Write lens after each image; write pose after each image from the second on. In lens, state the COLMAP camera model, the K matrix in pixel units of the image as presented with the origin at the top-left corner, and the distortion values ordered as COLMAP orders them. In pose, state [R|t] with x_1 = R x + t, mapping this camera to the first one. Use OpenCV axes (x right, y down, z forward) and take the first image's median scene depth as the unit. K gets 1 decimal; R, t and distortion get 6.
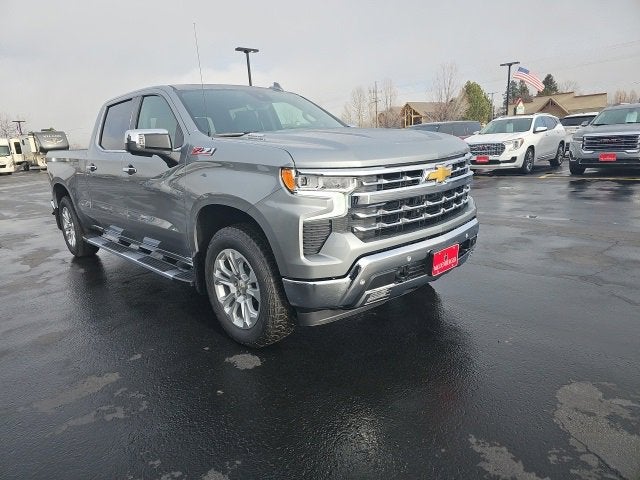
lens RADIAL K [[416.3, 0, 315.1], [0, 416.3, 231.9], [0, 0, 1]] dist [0.065460, -0.051889]
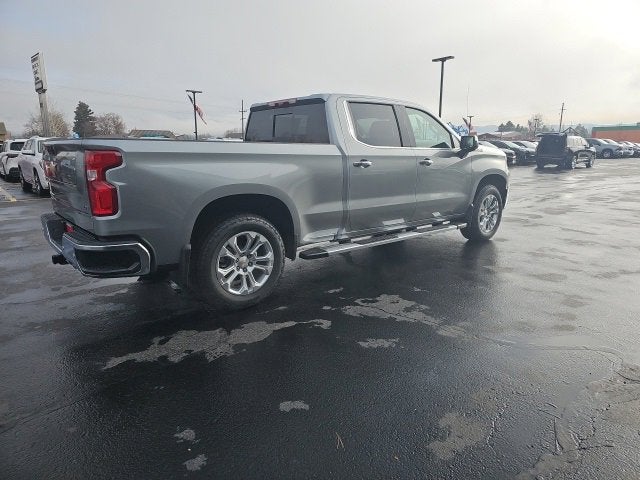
lens RADIAL K [[416.3, 0, 321.3], [0, 416.3, 229.5], [0, 0, 1]] dist [0.065460, -0.051889]
pose [[0.058081, -0.130205, 0.989784, -1.520475], [0.213168, 0.970209, 0.115122, -0.138522], [-0.975288, 0.204304, 0.084106, 1.062726]]
